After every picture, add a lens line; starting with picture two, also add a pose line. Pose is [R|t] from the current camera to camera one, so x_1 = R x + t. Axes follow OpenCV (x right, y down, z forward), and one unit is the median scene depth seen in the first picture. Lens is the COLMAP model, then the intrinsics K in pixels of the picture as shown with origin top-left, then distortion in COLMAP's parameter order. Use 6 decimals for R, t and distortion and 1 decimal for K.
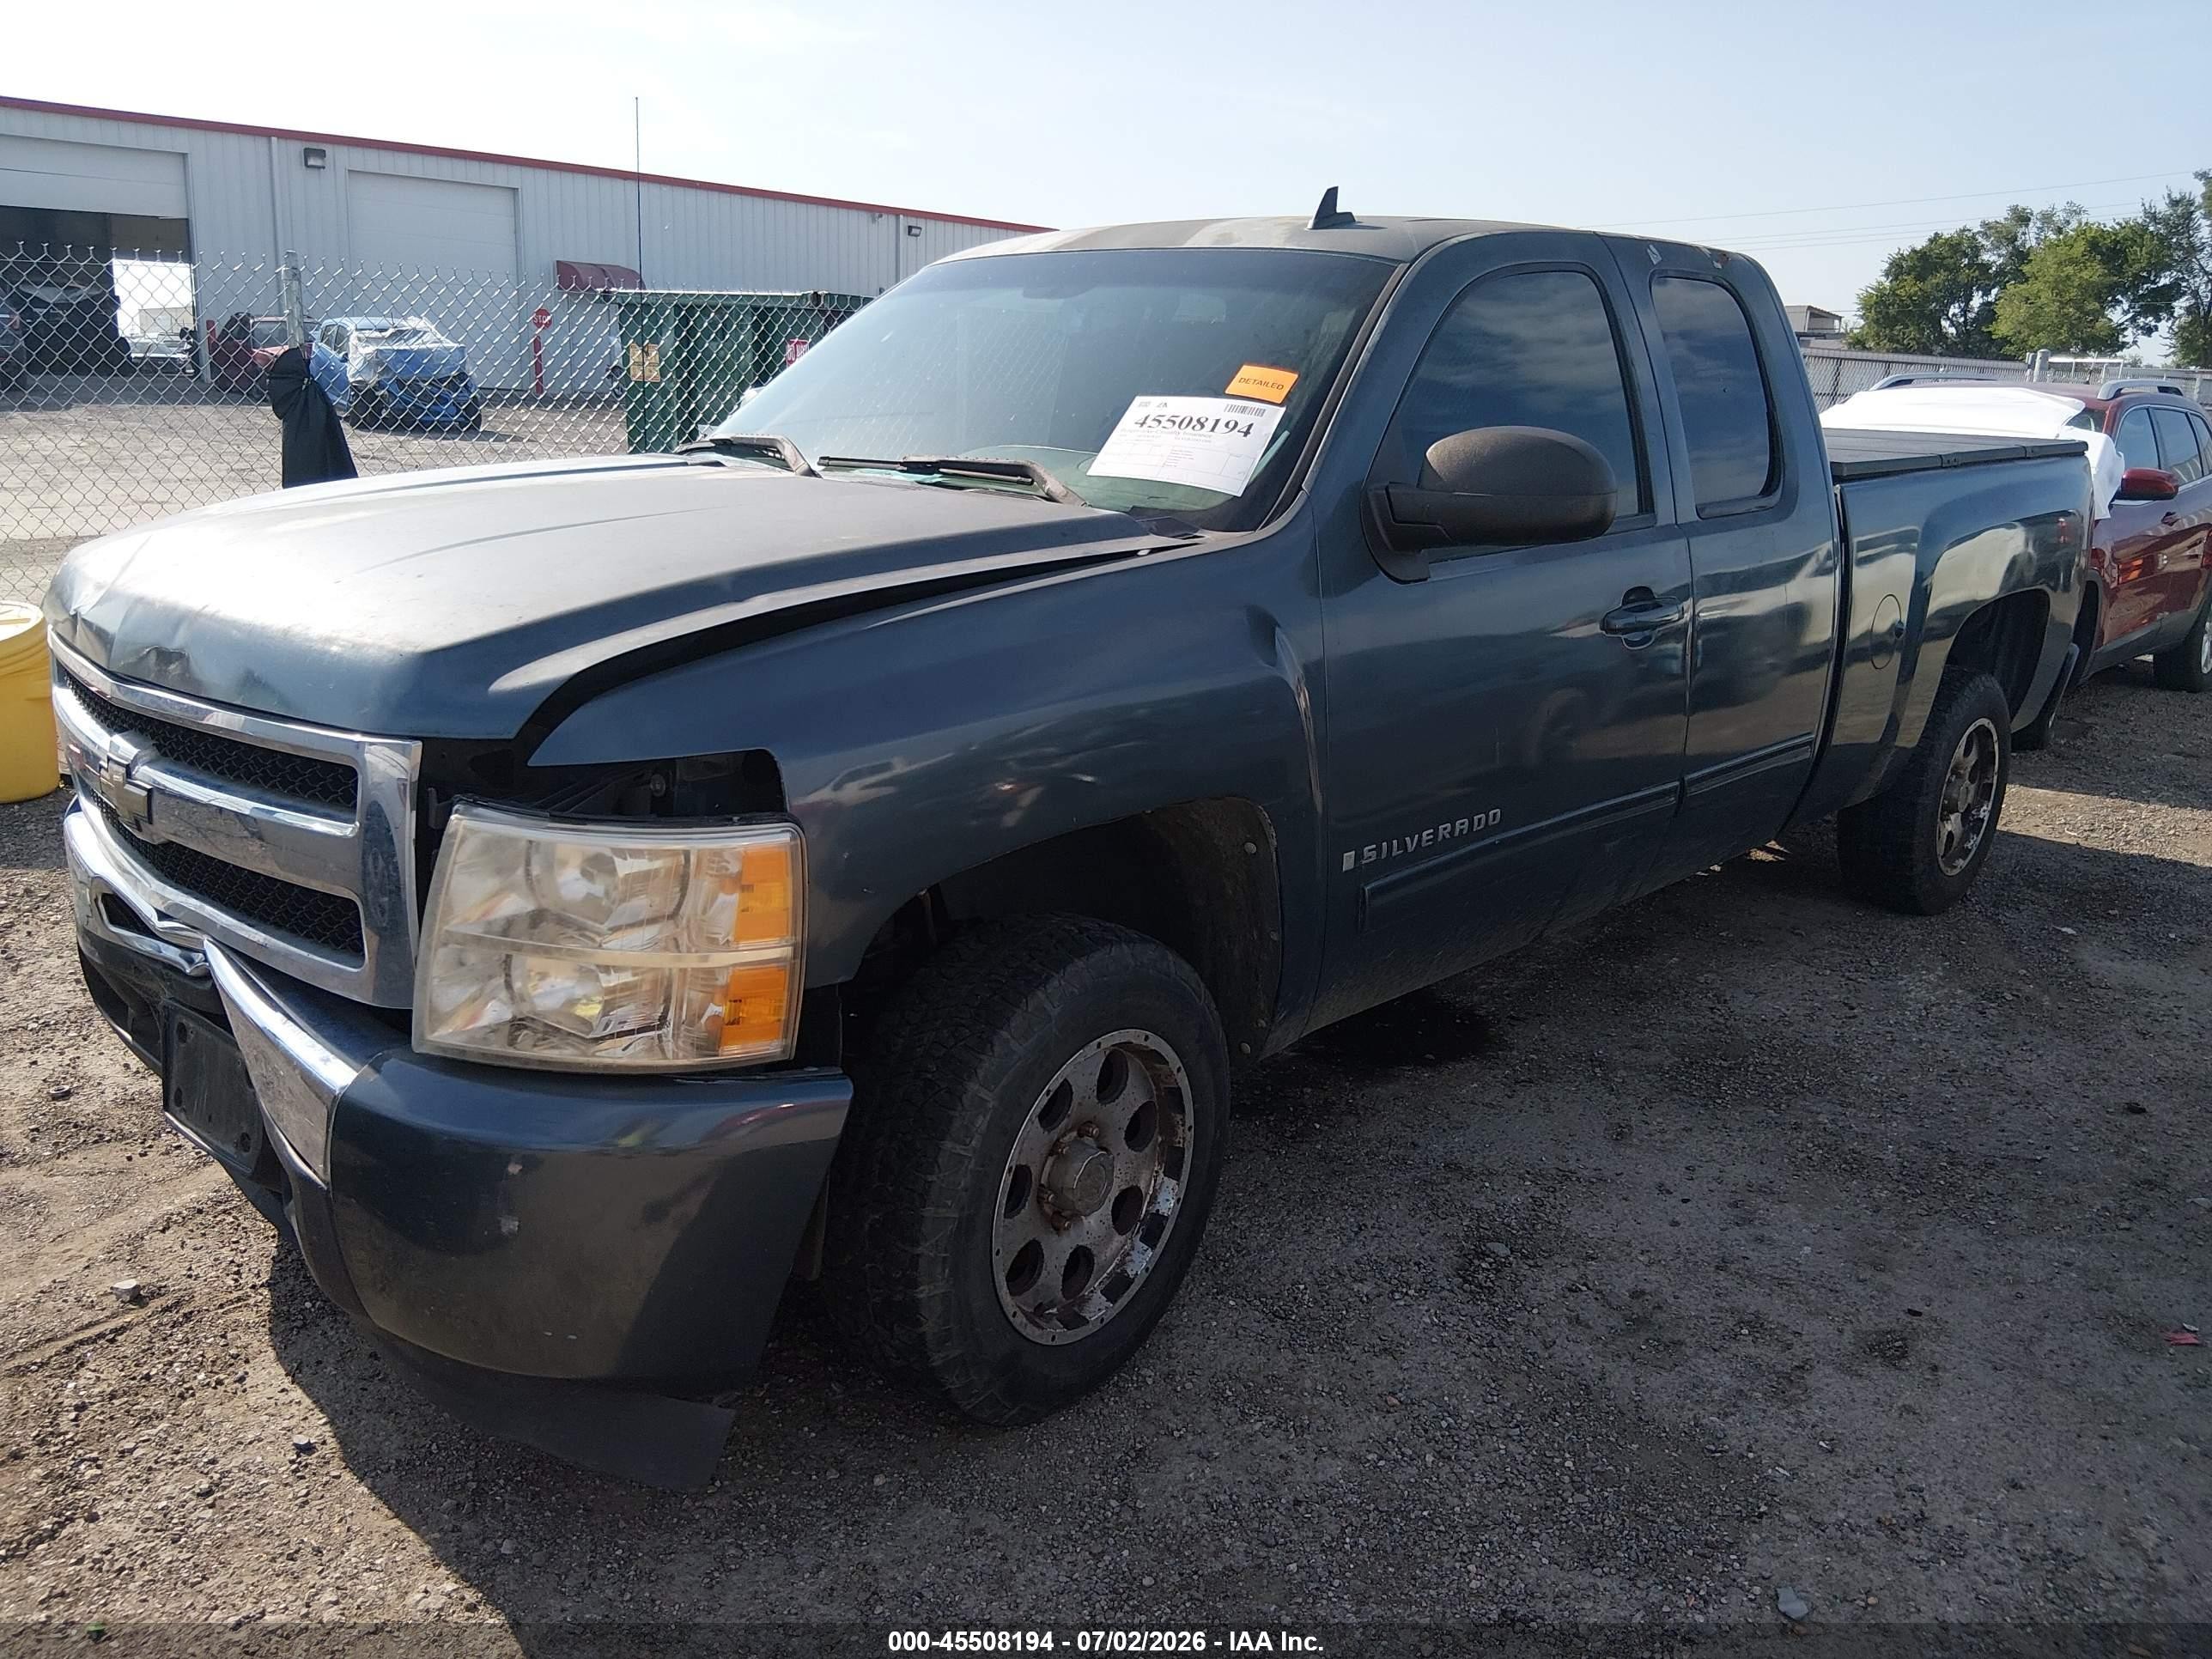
lens RADIAL K [[1690.1, 0, 1081.9], [0, 1690.1, 834.3], [0, 0, 1]] dist [0.067844, -0.128769]
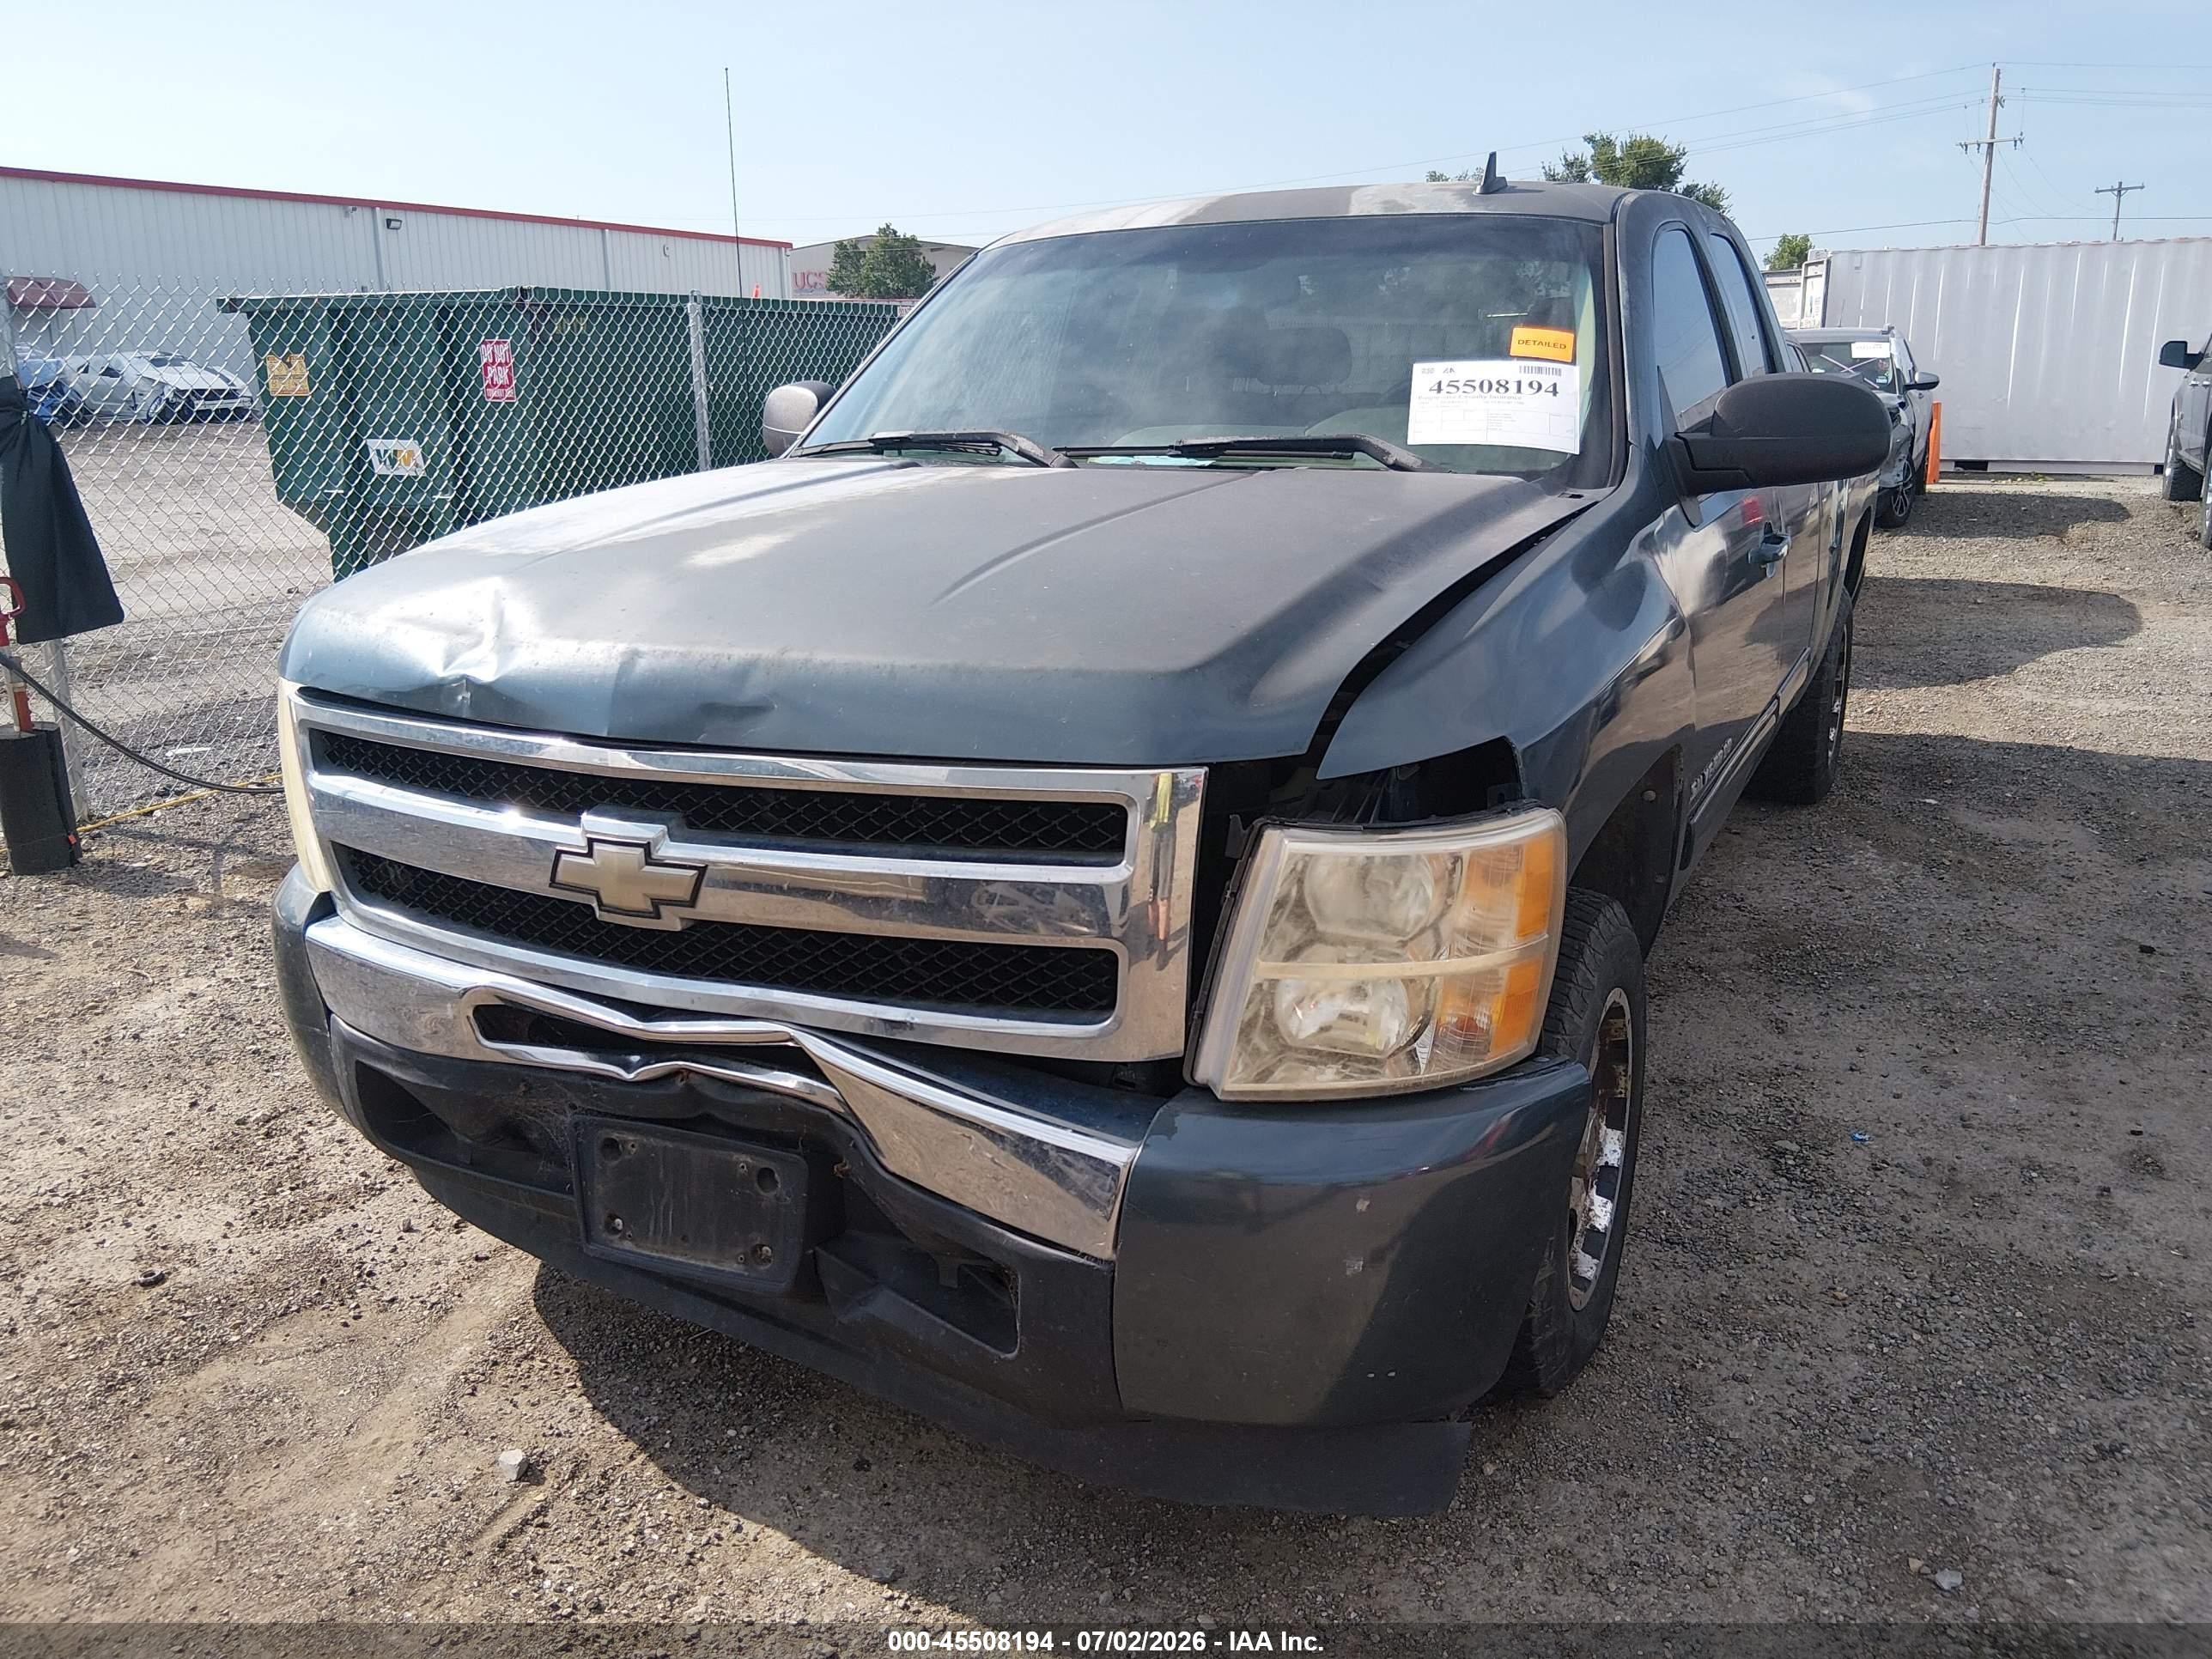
lens RADIAL K [[1690.1, 0, 1117.4], [0, 1690.1, 832.3], [0, 0, 1]] dist [0.067844, -0.128769]
pose [[0.953760, -0.124103, 0.273753, -0.436456], [0.122034, 0.992220, 0.024643, -0.029654], [-0.274681, 0.009904, 0.961484, 0.086176]]
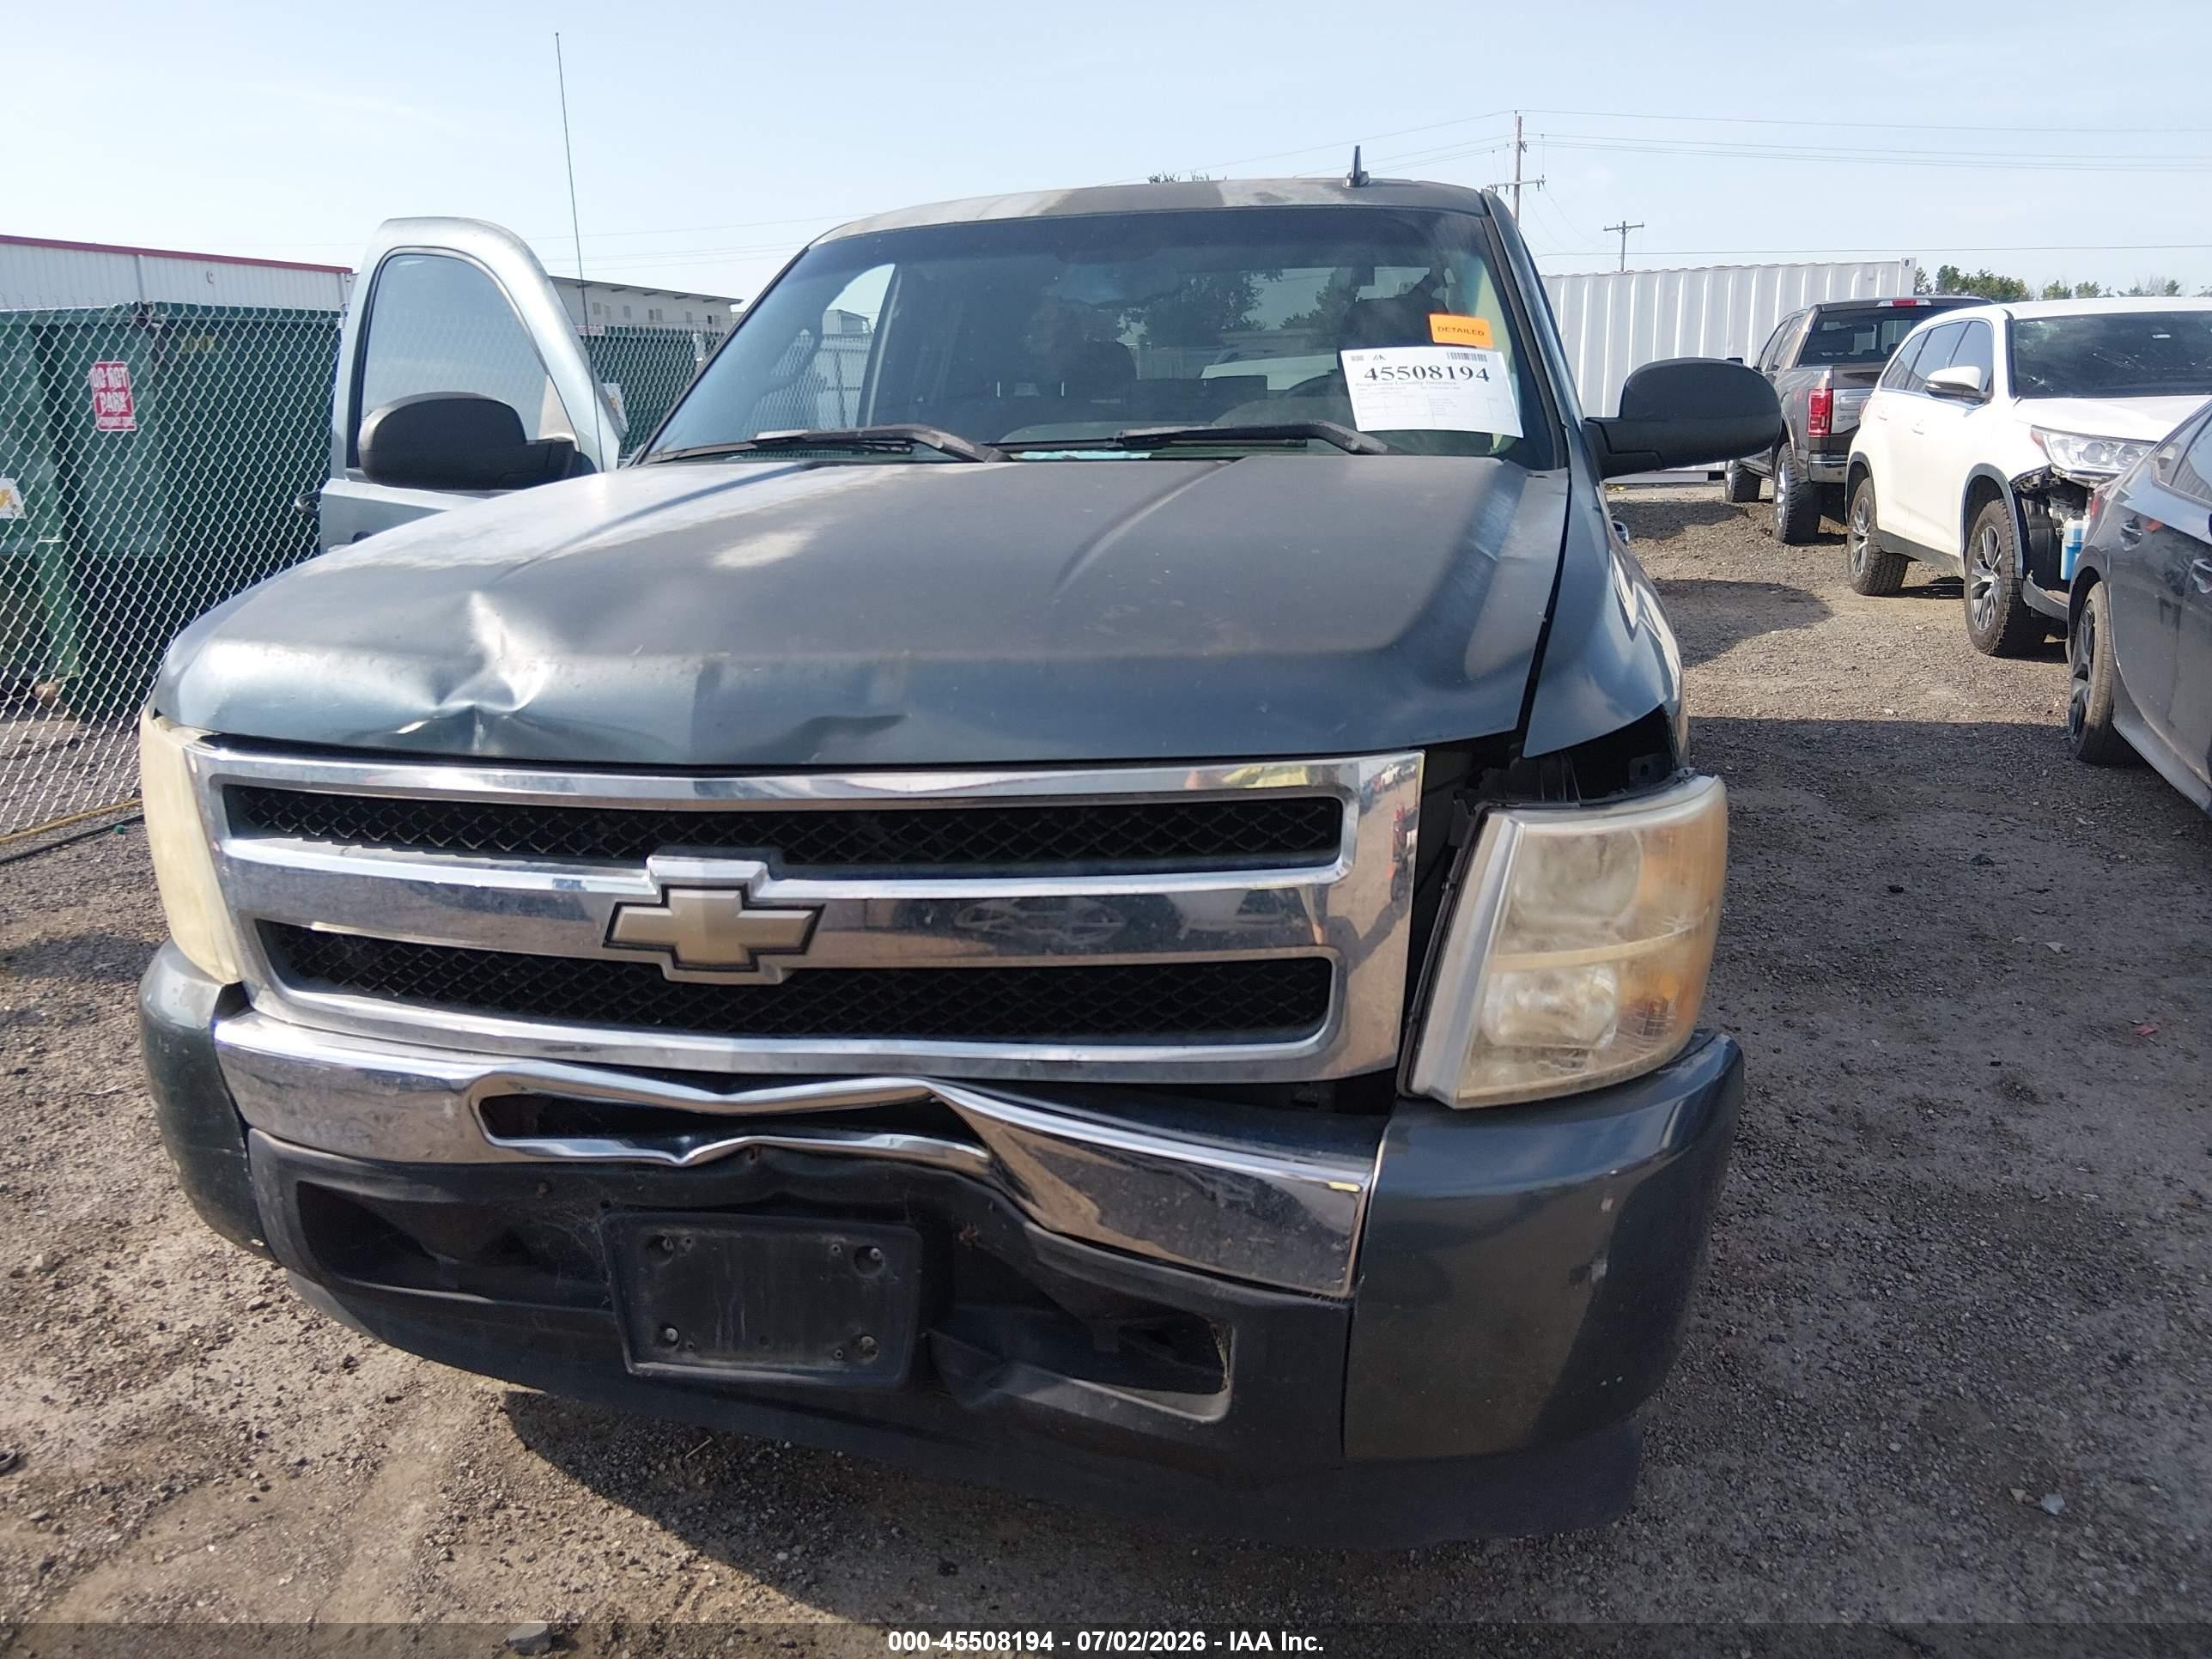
lens RADIAL K [[1690.1, 0, 1117.4], [0, 1690.1, 829.0], [0, 0, 1]] dist [0.067844, -0.128769]
pose [[0.857151, -0.181187, 0.482145, -0.593777], [0.184835, 0.981938, 0.040409, -0.049467], [-0.480759, 0.054481, 0.875159, 0.213145]]
